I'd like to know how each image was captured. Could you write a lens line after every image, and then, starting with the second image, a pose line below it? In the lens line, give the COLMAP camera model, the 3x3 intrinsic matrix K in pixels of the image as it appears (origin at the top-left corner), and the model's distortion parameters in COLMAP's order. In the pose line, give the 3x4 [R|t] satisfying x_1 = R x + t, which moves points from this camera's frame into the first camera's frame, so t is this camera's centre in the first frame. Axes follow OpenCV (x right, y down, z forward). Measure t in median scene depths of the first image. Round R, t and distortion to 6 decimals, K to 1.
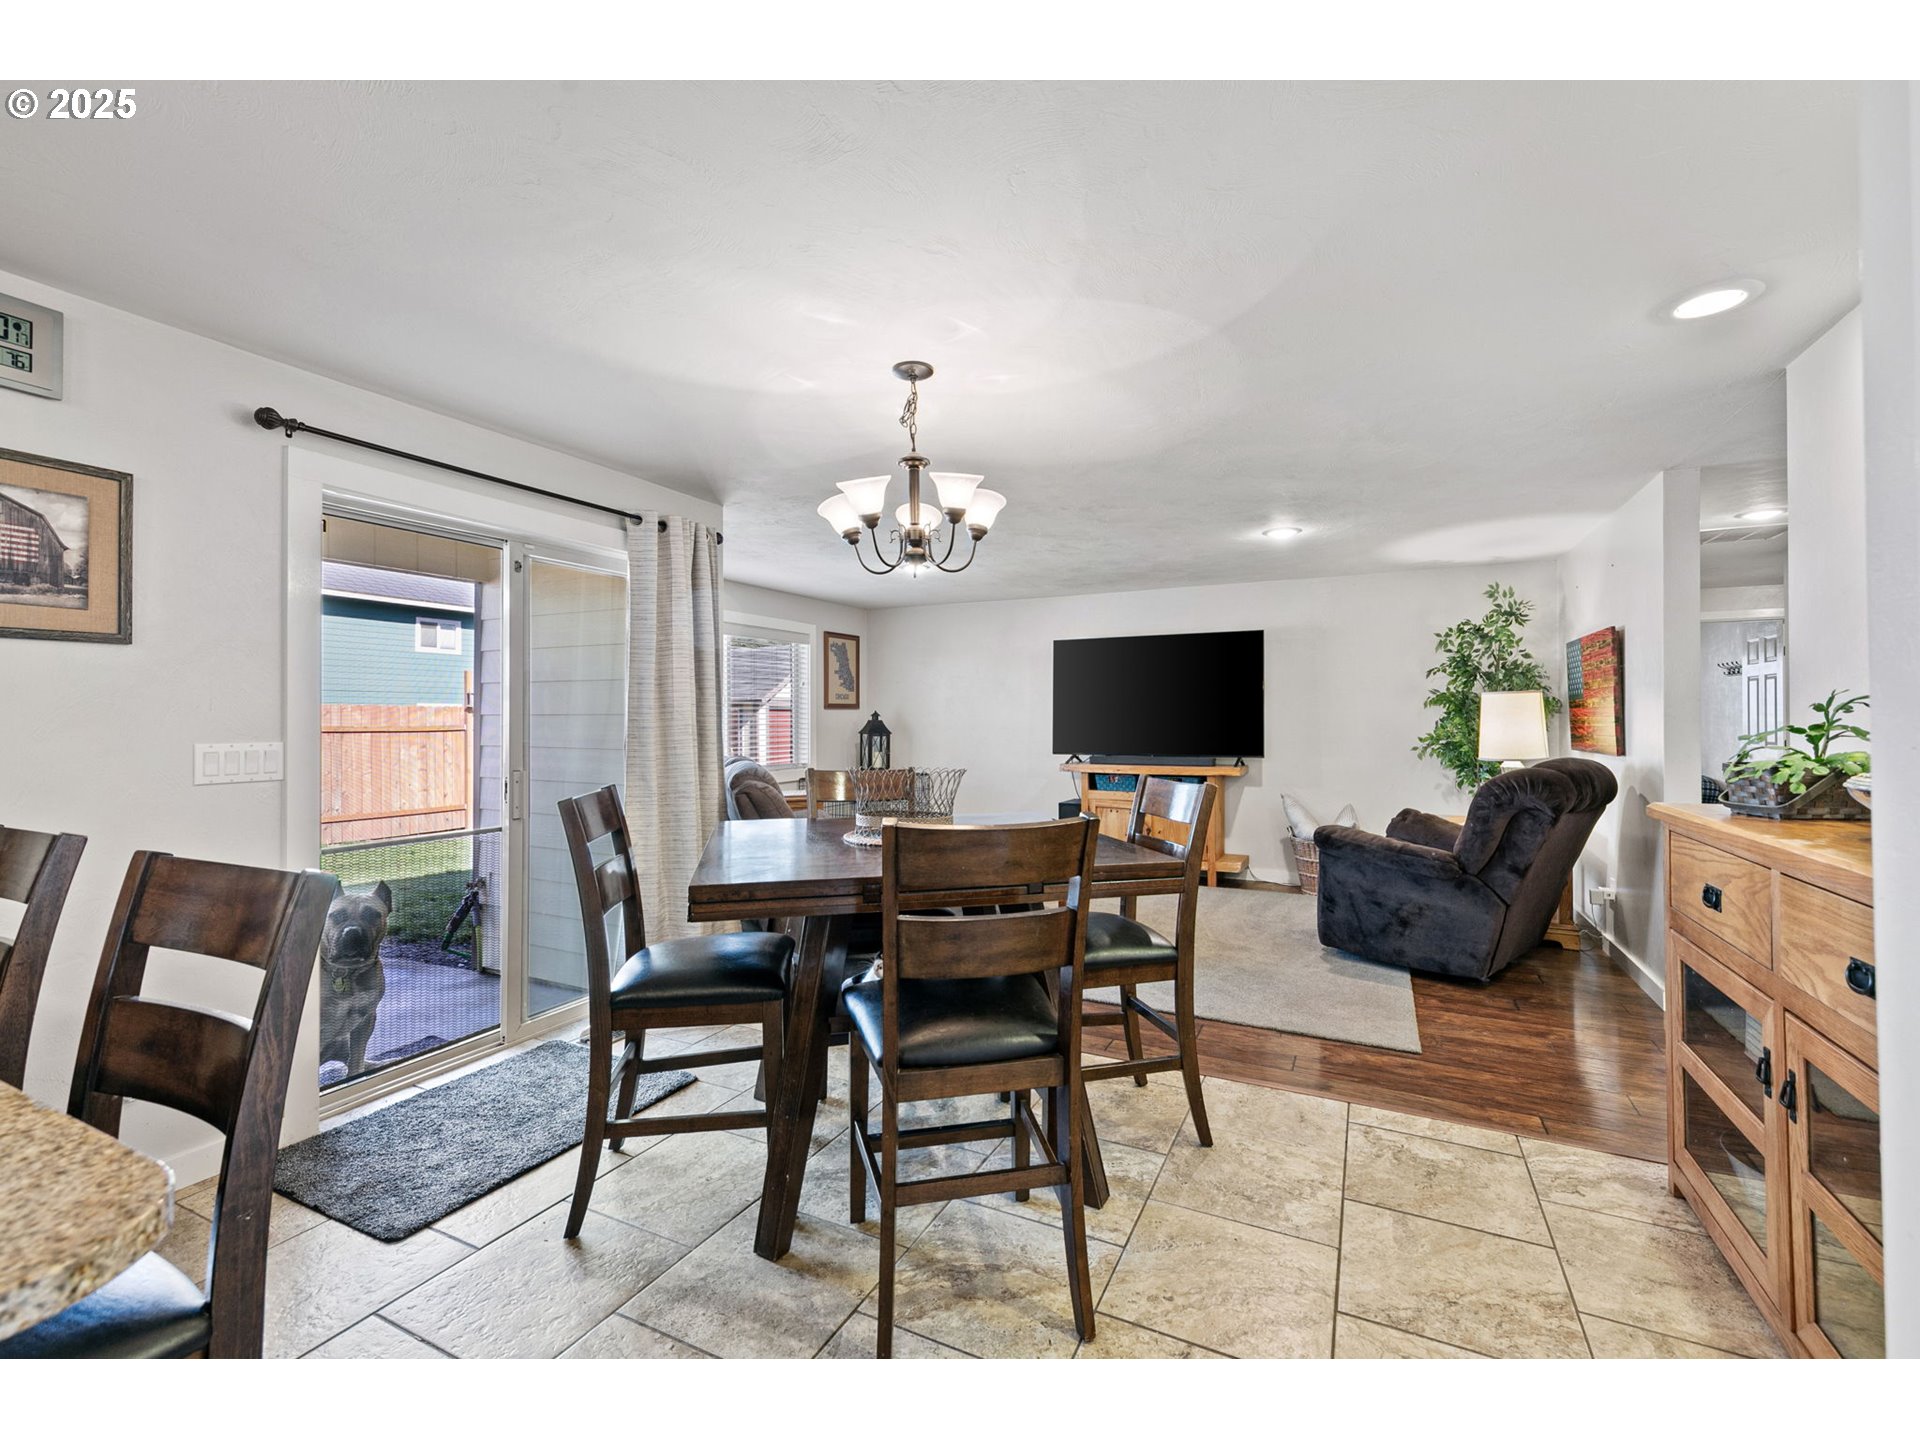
lens RADIAL K [[823.1, 0, 964.4], [0, 823.1, 710.8], [0, 0, 1]] dist [0.004309, -0.000085]
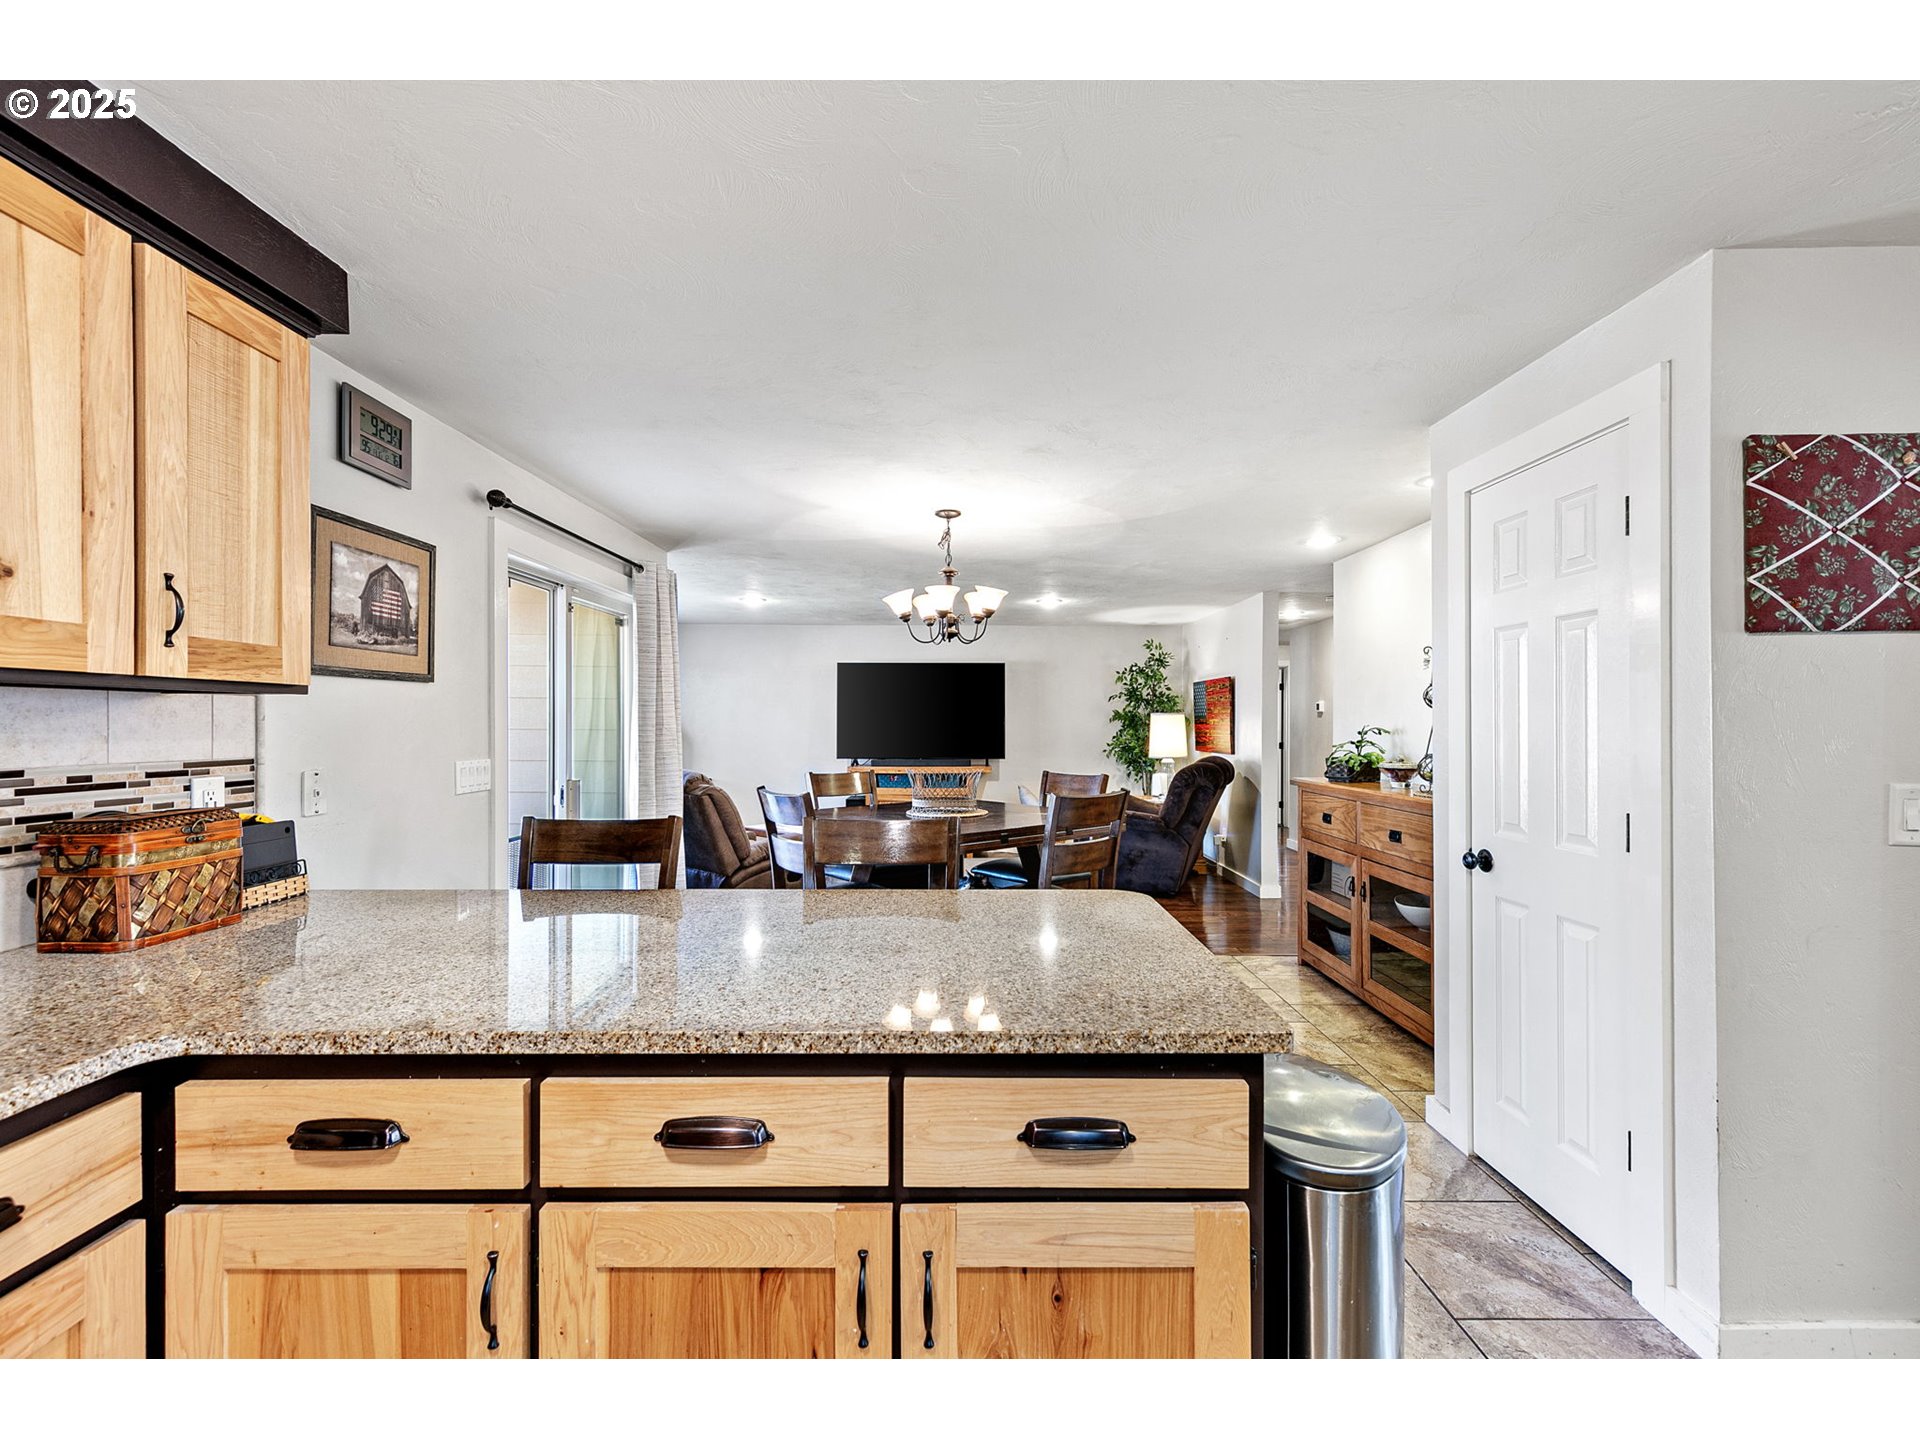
lens RADIAL K [[828.9, 0, 965.8], [0, 828.9, 727.6], [0, 0, 1]] dist [0.005848, -0.000509]
pose [[0.891733, 0.000874, 0.452562, -0.467014], [-0.008524, 0.999853, 0.014865, -0.020594], [-0.452483, -0.017113, 0.891609, -0.262661]]
